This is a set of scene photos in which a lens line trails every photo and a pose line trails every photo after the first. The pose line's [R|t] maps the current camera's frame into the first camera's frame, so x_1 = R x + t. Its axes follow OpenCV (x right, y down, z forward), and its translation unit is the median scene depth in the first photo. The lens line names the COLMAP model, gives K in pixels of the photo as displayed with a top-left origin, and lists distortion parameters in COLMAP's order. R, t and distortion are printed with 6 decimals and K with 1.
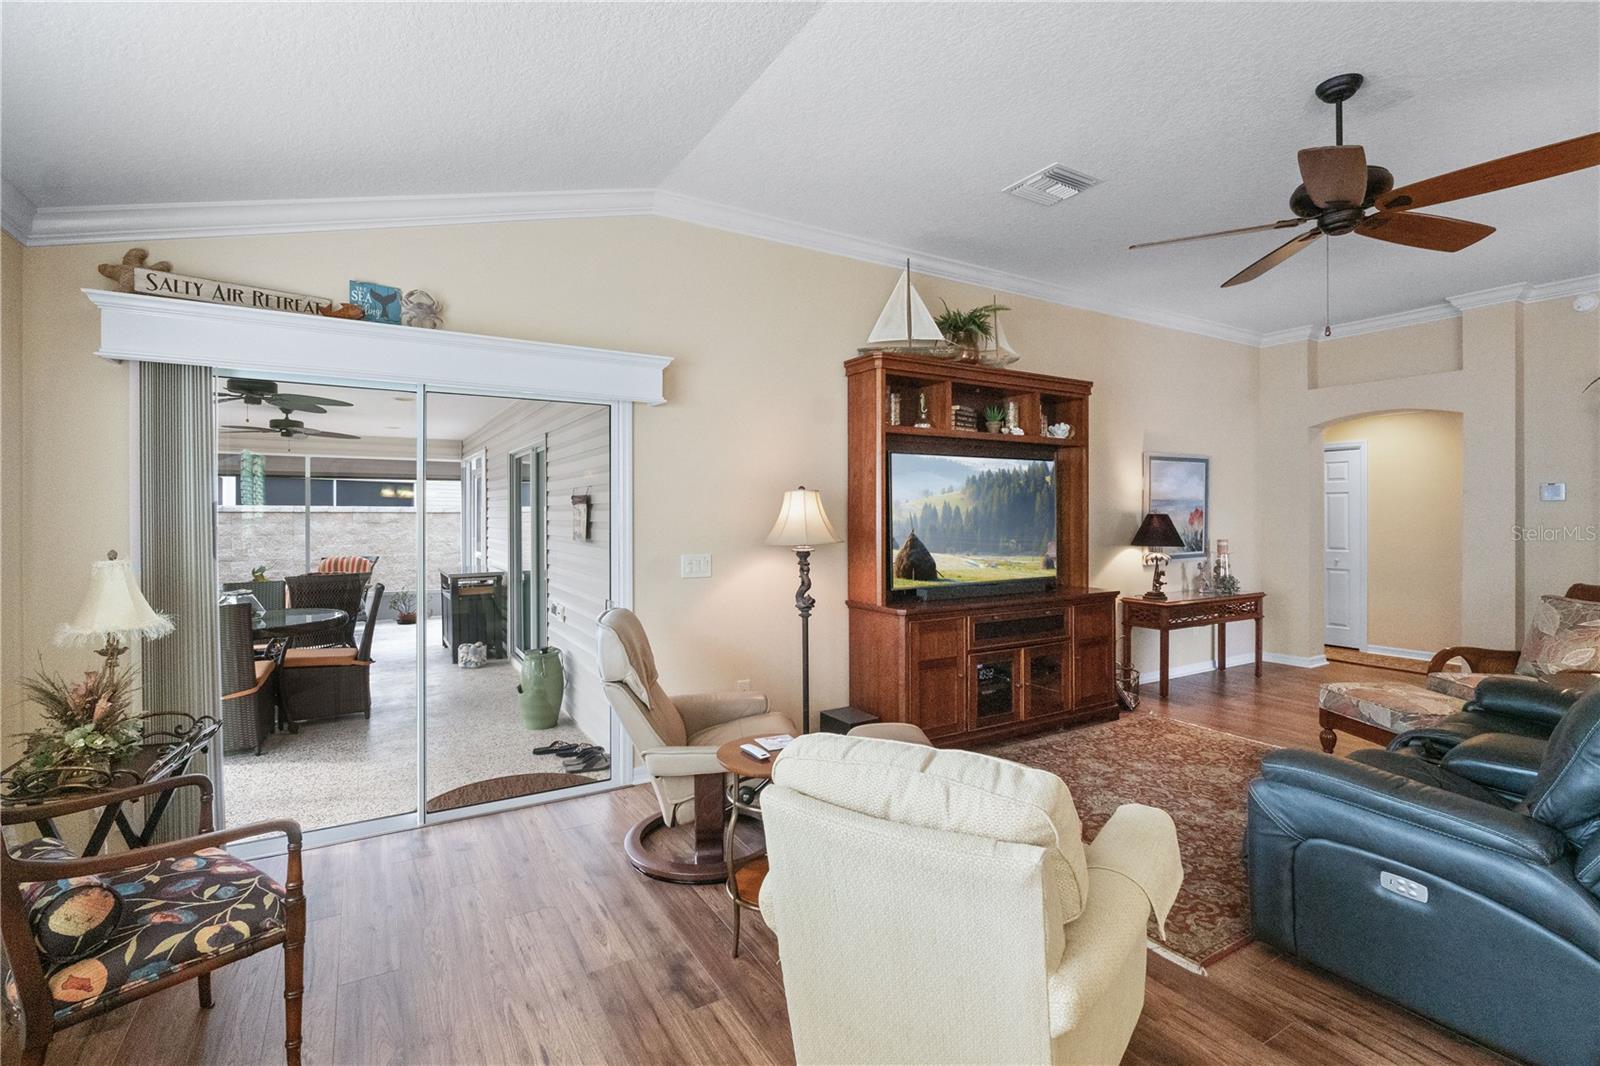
lens RADIAL K [[735.6, 0, 808.8], [0, 735.6, 512.8], [0, 0, 1]] dist [-0.014497, 0.000128]
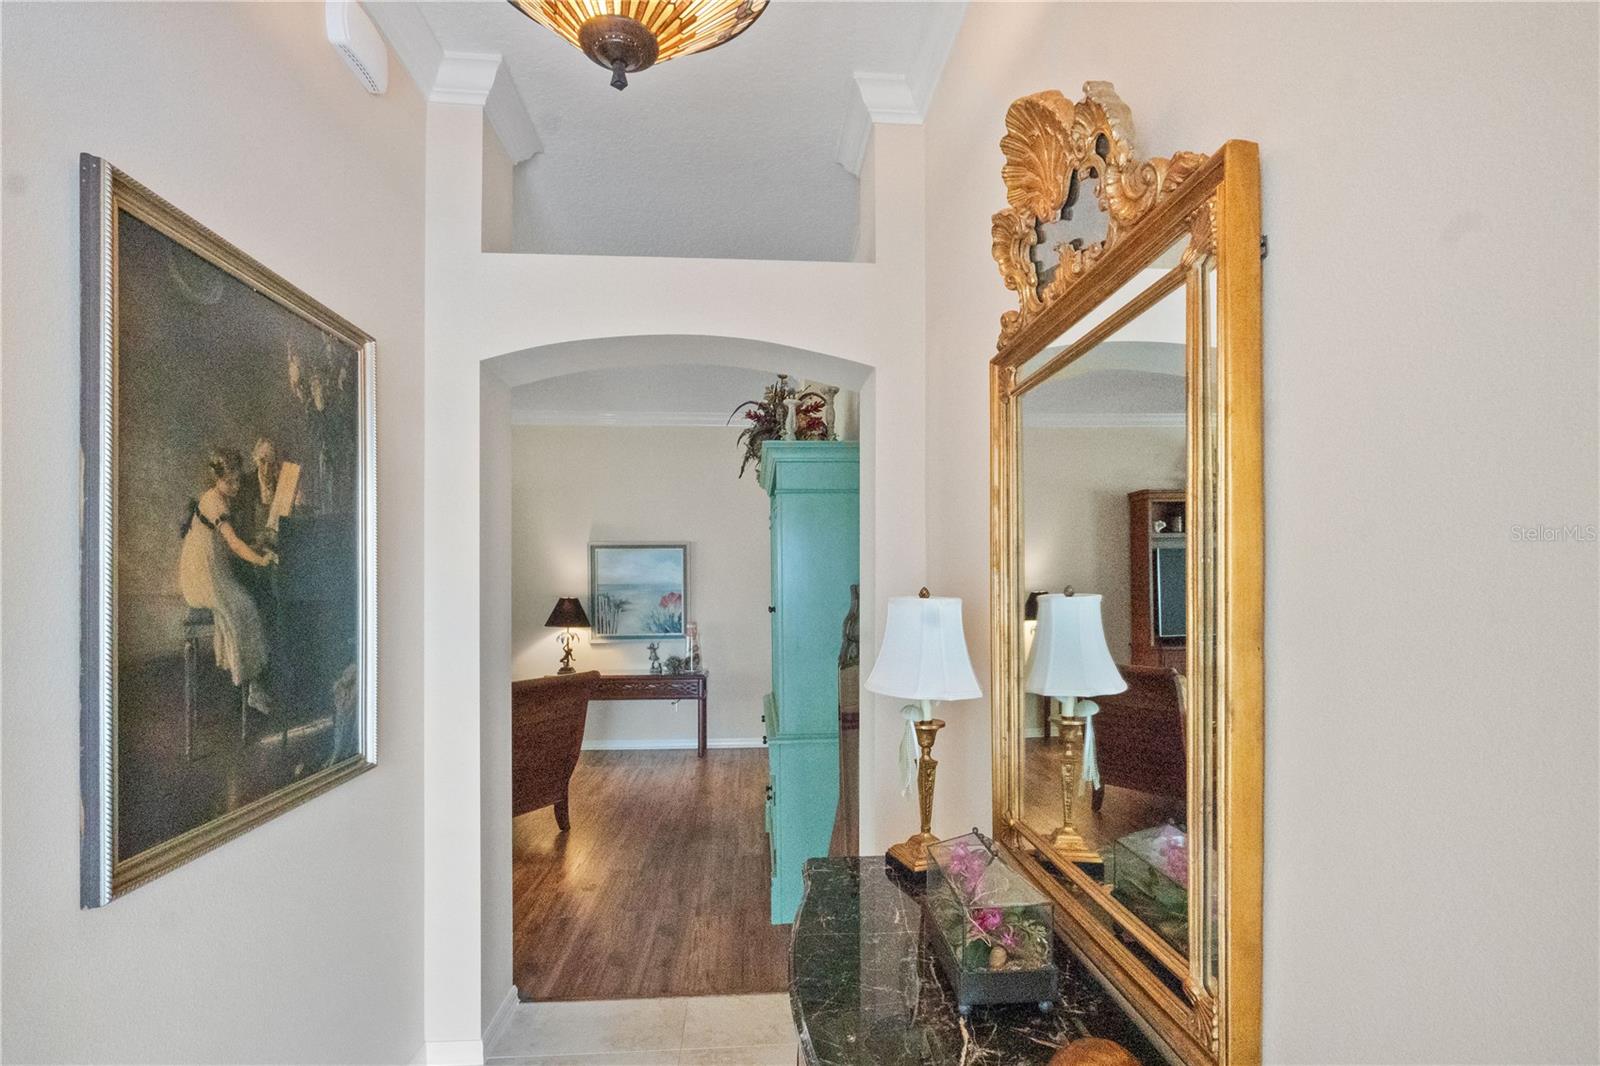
lens RADIAL K [[735.6, 0, 809.1], [0, 735.6, 582.8], [0, 0, 1]] dist [-0.014497, 0.000128]
pose [[0.889634, -0.001551, -0.456671, 1.645569], [-0.001991, 0.999972, -0.007277, -0.016953], [0.456669, 0.007383, 0.889606, 0.203999]]
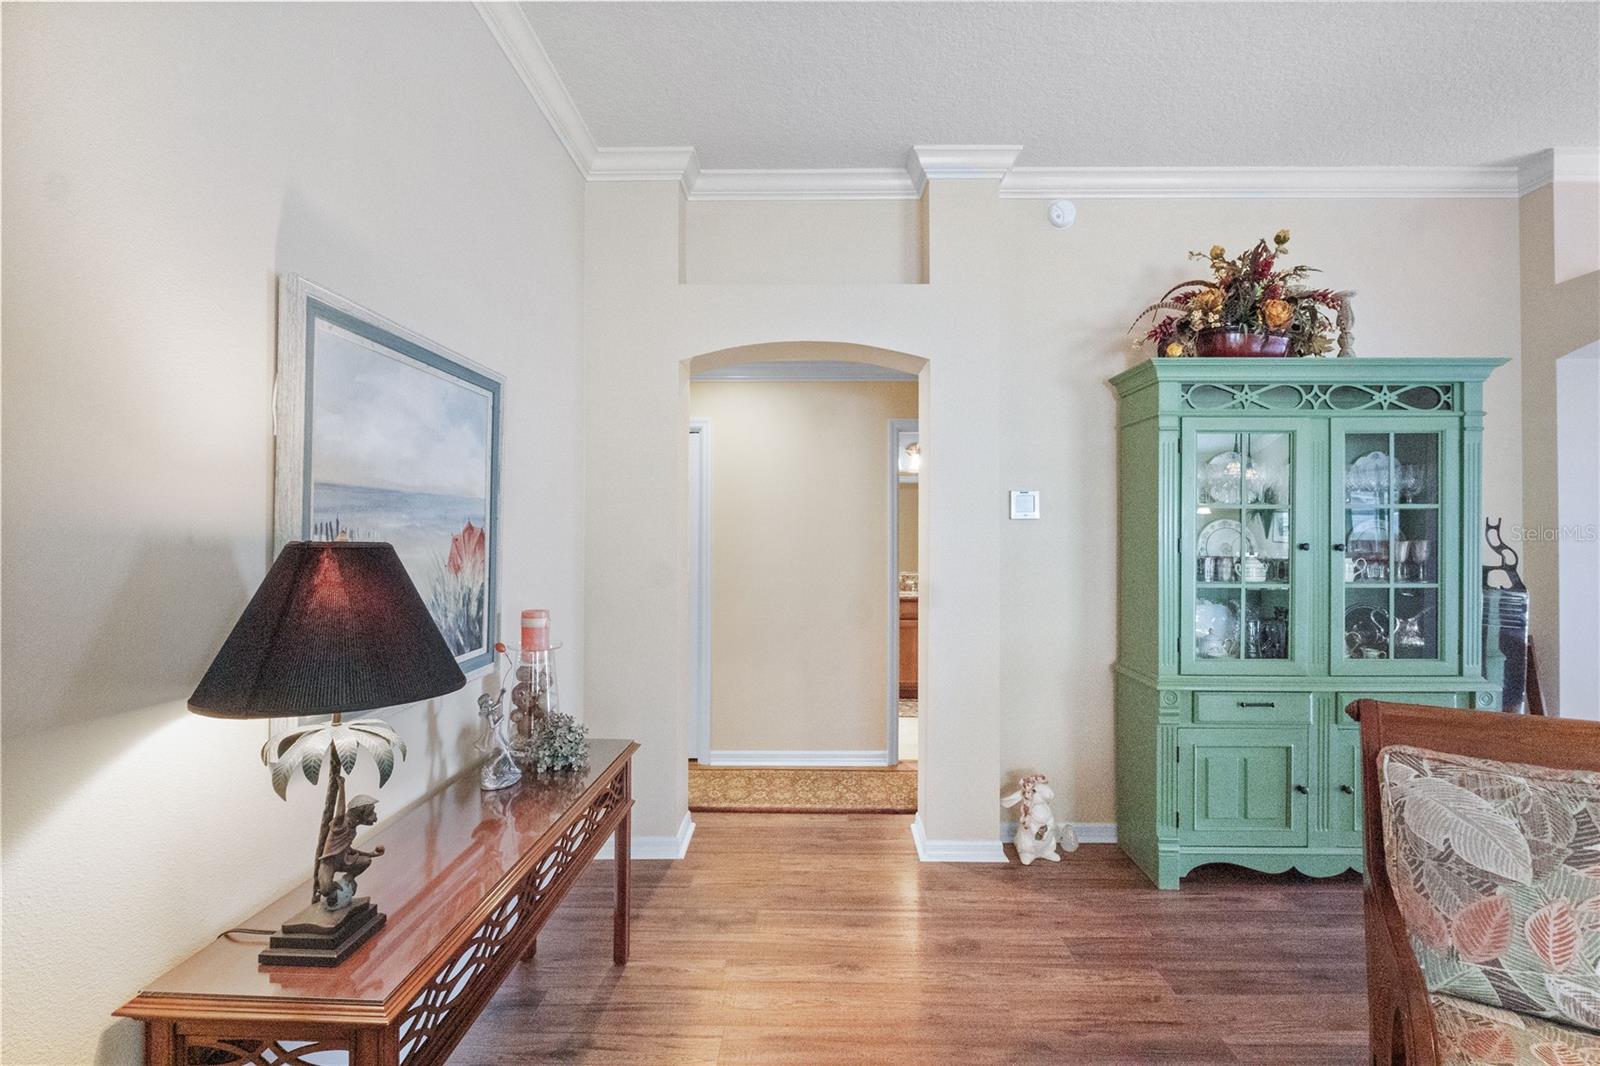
lens RADIAL K [[735.6, 0, 795.1], [0, 735.6, 531.3], [0, 0, 1]] dist [-0.014497, 0.000128]
pose [[0.548353, 0.005916, 0.836226, 0.459994], [-0.002478, 0.999982, -0.005450, -0.001125], [-0.836243, 0.000916, 0.548358, 0.959846]]
